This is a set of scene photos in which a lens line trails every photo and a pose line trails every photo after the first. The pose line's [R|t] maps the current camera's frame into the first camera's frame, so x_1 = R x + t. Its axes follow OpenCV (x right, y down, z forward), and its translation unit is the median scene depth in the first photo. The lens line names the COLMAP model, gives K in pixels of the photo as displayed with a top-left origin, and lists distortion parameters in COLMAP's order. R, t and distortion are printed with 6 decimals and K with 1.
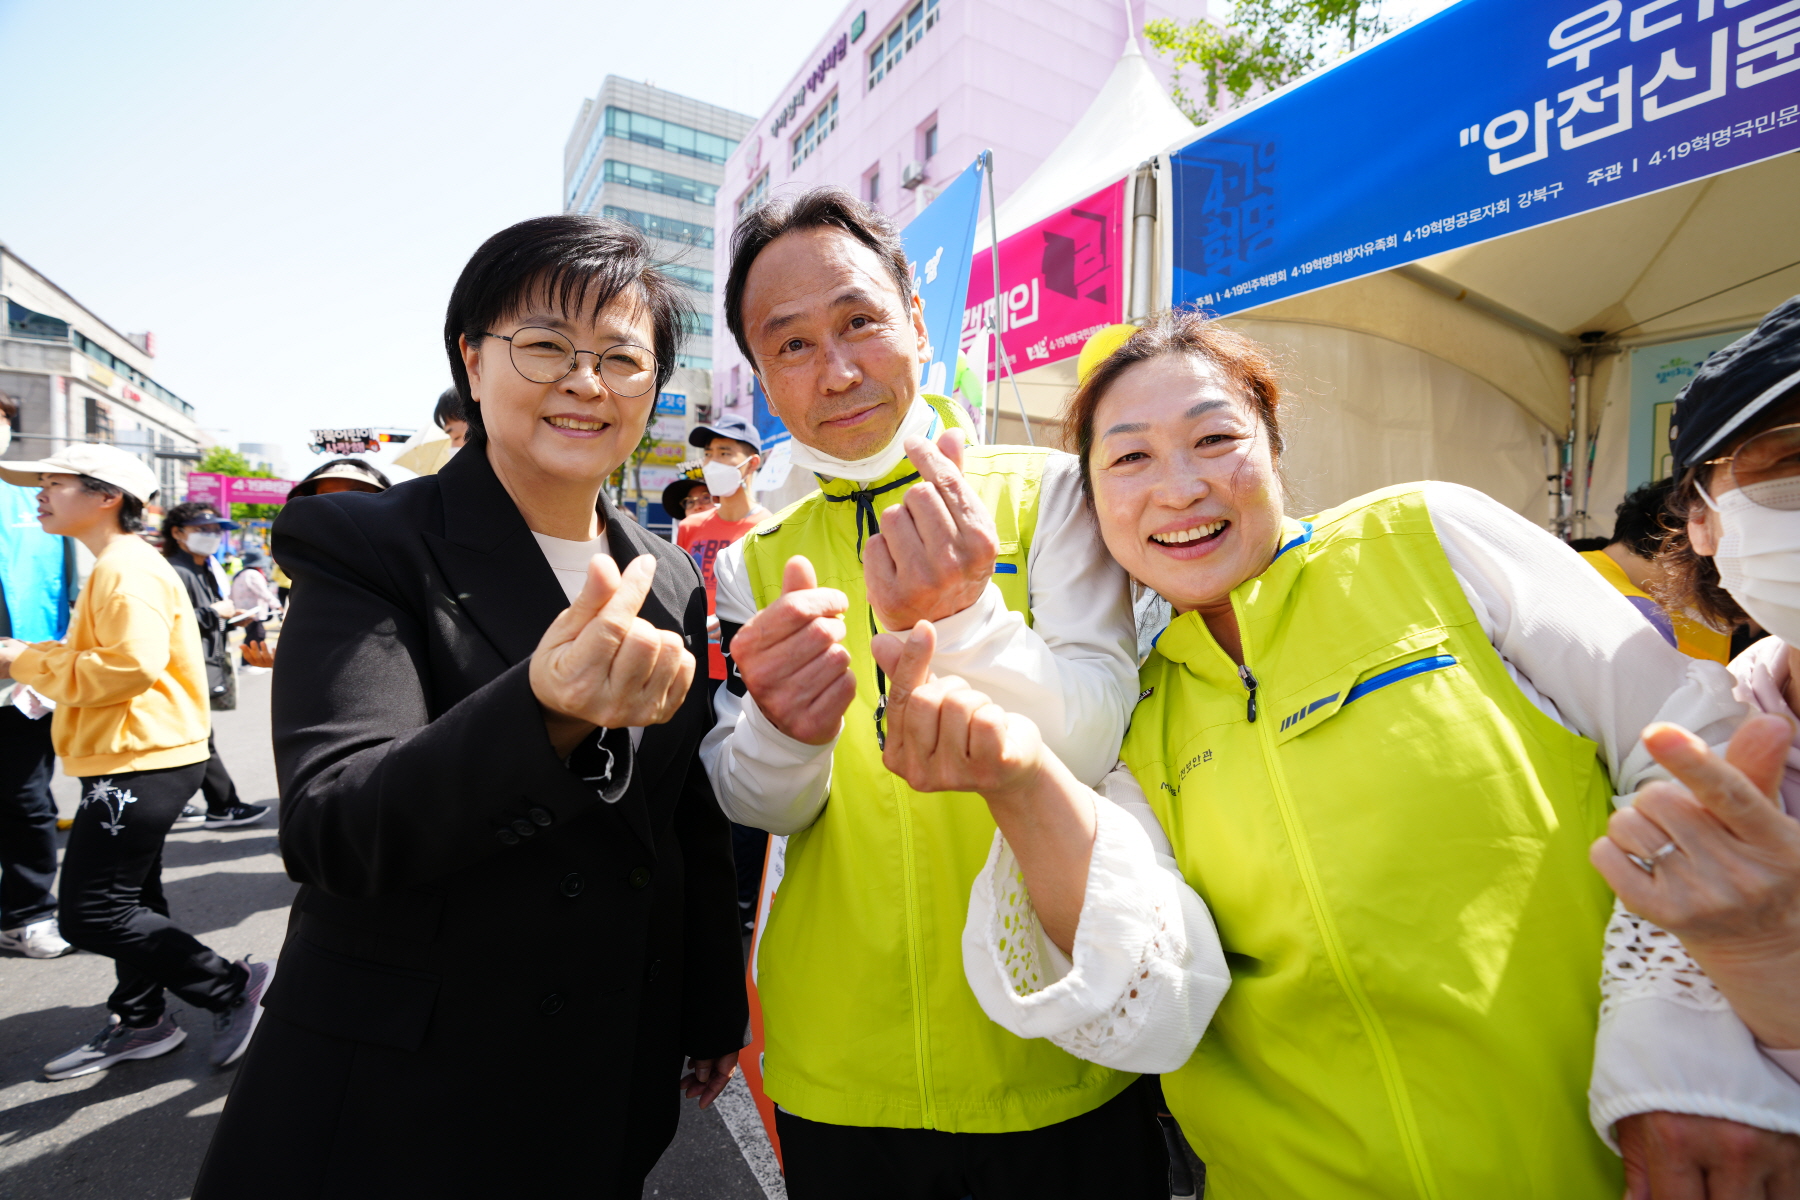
lens RADIAL K [[820.8, 0, 910.0], [0, 820.8, 601.5], [0, 0, 1]] dist [-0.060113, 0.018951]
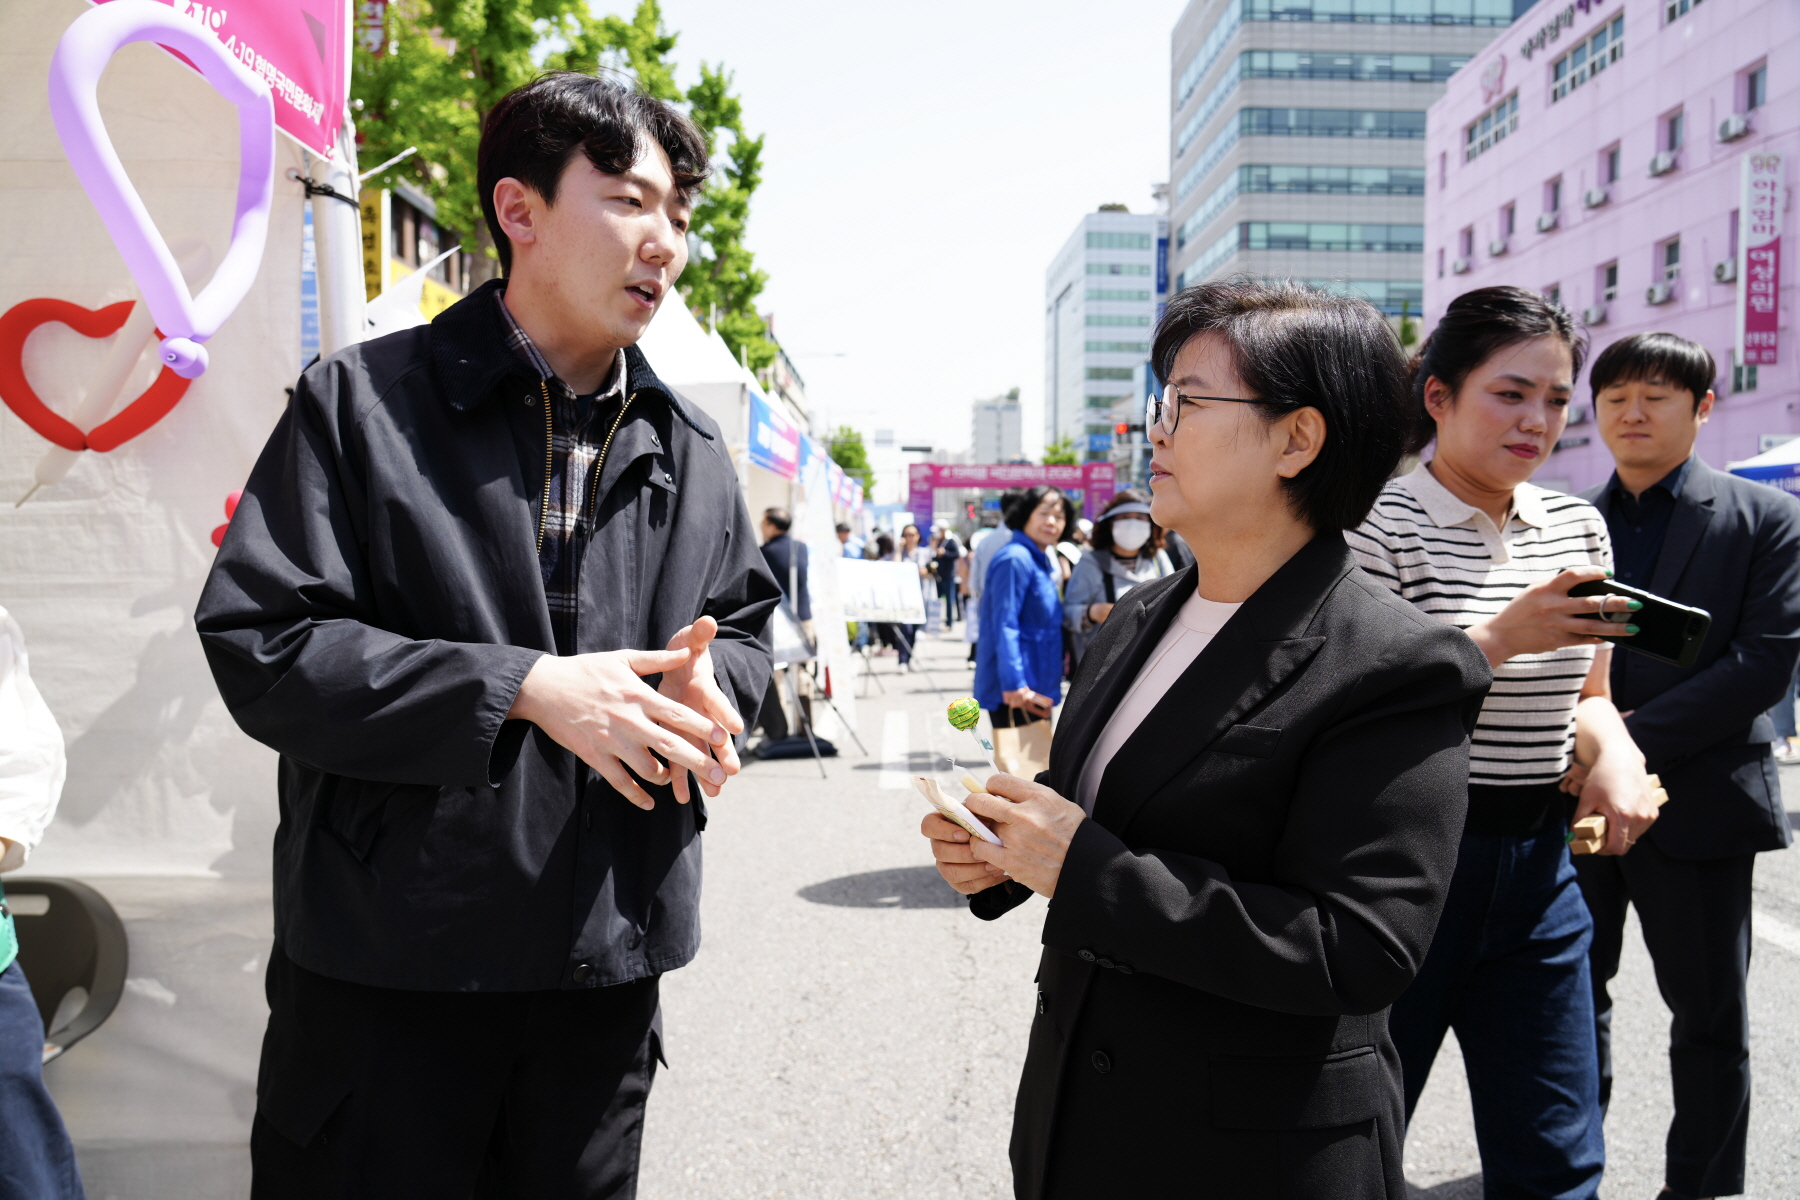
lens RADIAL K [[1221.0, 0, 906.4], [0, 1221.0, 594.3], [0, 0, 1]] dist [-0.022601, 0.005636]
pose [[0.860148, 0.015242, -0.509817, -0.071735], [-0.017265, 0.999851, 0.000764, 0.016545], [0.509752, 0.008145, 0.860283, -0.491665]]
